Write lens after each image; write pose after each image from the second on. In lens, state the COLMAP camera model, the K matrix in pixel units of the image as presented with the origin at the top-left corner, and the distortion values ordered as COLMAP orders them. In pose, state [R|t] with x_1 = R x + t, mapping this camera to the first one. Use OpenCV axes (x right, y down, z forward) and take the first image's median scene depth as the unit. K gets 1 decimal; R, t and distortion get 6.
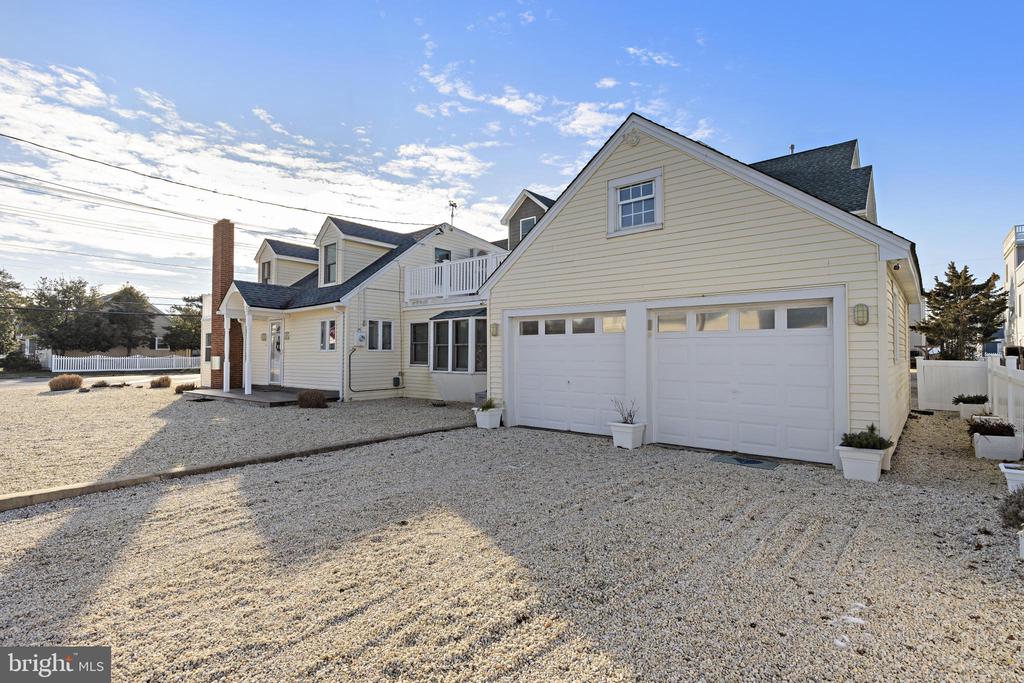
lens RADIAL K [[497.6, 0, 512.0], [0, 497.6, 341.5], [0, 0, 1]] dist [0.001266, 0.000105]
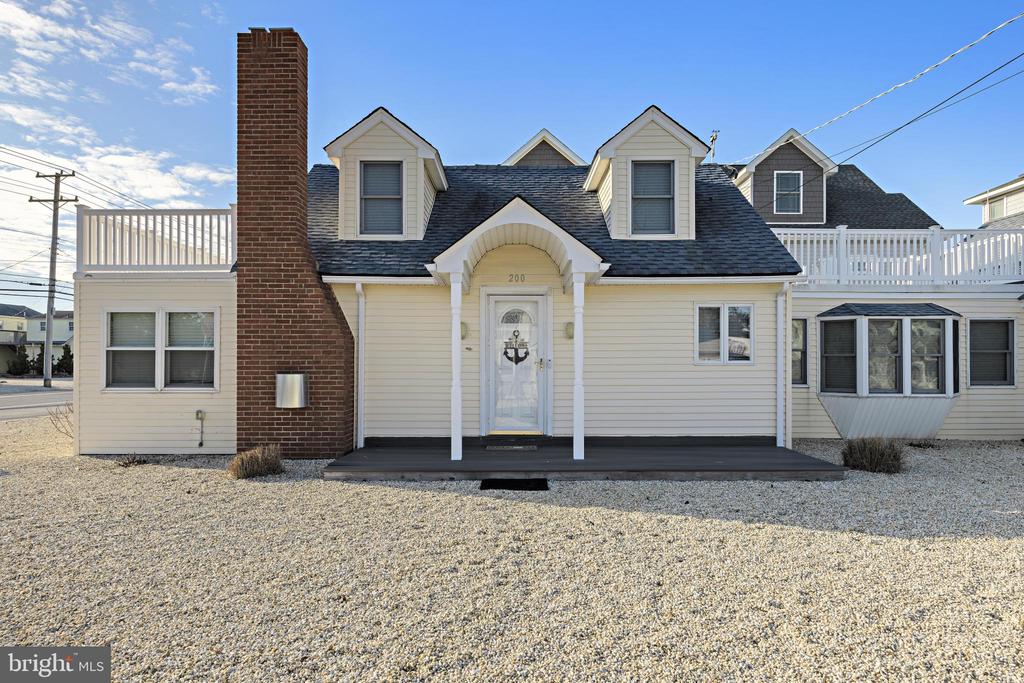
lens RADIAL K [[606.2, 0, 511.5], [0, 606.2, 363.7], [0, 0, 1]] dist [0.013472, 0.001495]
pose [[0.765663, 0.002683, 0.643236, -0.982140], [-0.018796, 0.999658, 0.018203, 0.012239], [-0.642967, -0.026028, 0.765452, 0.652234]]
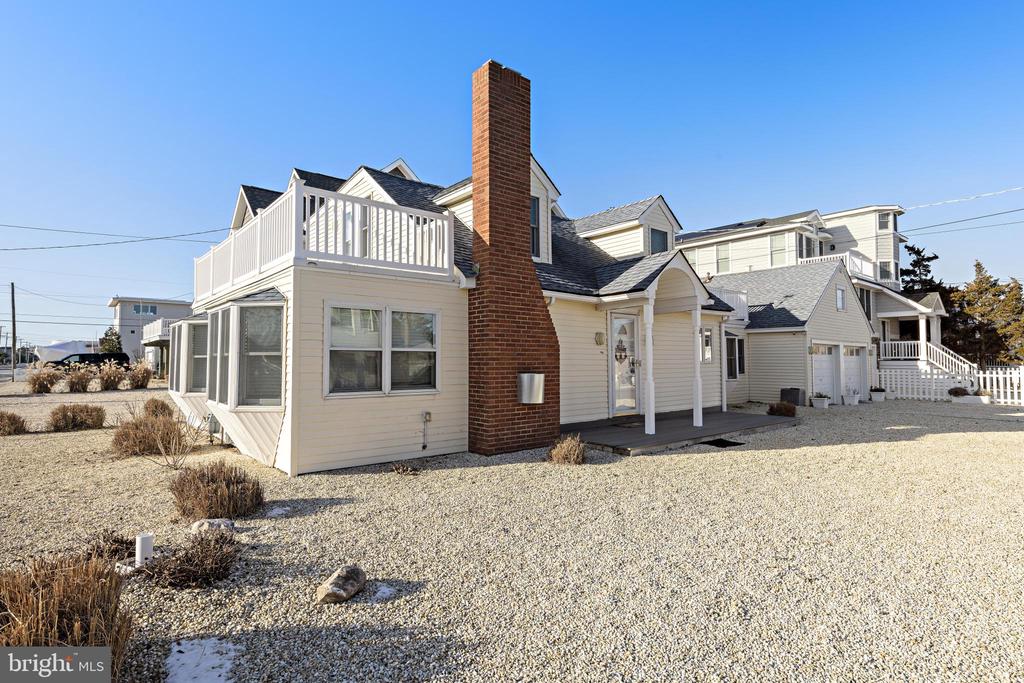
lens RADIAL K [[530.9, 0, 512.0], [0, 530.9, 341.5], [0, 0, 1]] dist [0.000816, 0.000003]
pose [[0.169735, 0.039214, 0.984709, -1.362336], [-0.022509, 0.999102, -0.035907, 0.023532], [-0.985233, -0.016070, 0.170465, 1.183835]]
